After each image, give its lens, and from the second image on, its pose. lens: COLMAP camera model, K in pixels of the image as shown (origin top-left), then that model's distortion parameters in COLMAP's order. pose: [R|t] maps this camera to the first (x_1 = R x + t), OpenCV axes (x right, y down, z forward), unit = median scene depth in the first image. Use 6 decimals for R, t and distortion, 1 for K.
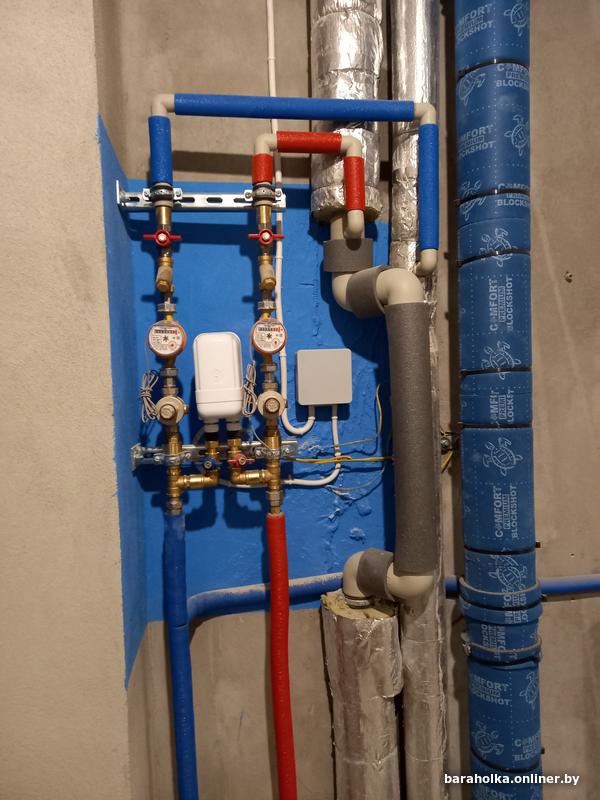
lens RADIAL K [[586.2, 0, 292.9], [0, 586.2, 400.9], [0, 0, 1]] dist [0.065385, -0.060577]
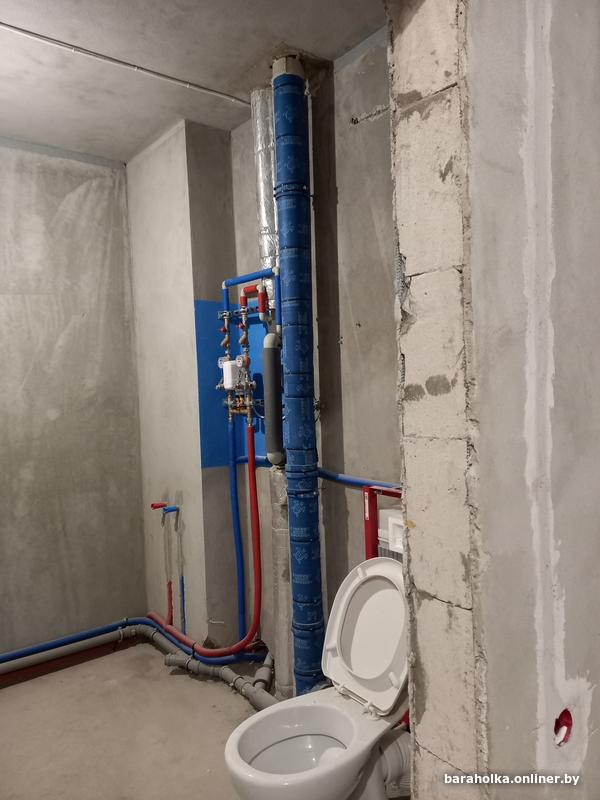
lens RADIAL K [[586.2, 0, 298.3], [0, 586.2, 400.3], [0, 0, 1]] dist [0.065385, -0.060577]
pose [[0.502984, 0.046581, -0.863039, 2.368588], [-0.013428, 0.998847, 0.046086, -0.053473], [0.864191, -0.011592, 0.503030, -0.163778]]
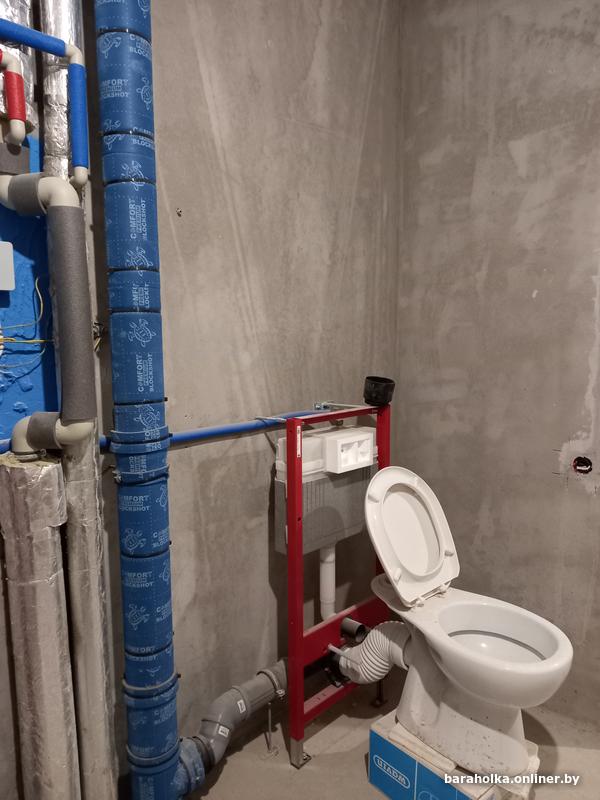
lens RADIAL K [[586.2, 0, 293.6], [0, 586.2, 396.5], [0, 0, 1]] dist [0.065385, -0.060577]
pose [[0.793986, -0.042617, 0.606440, -0.192405], [0.006620, 0.998087, 0.061473, 0.152234], [-0.607899, -0.044794, 0.792750, -0.291295]]
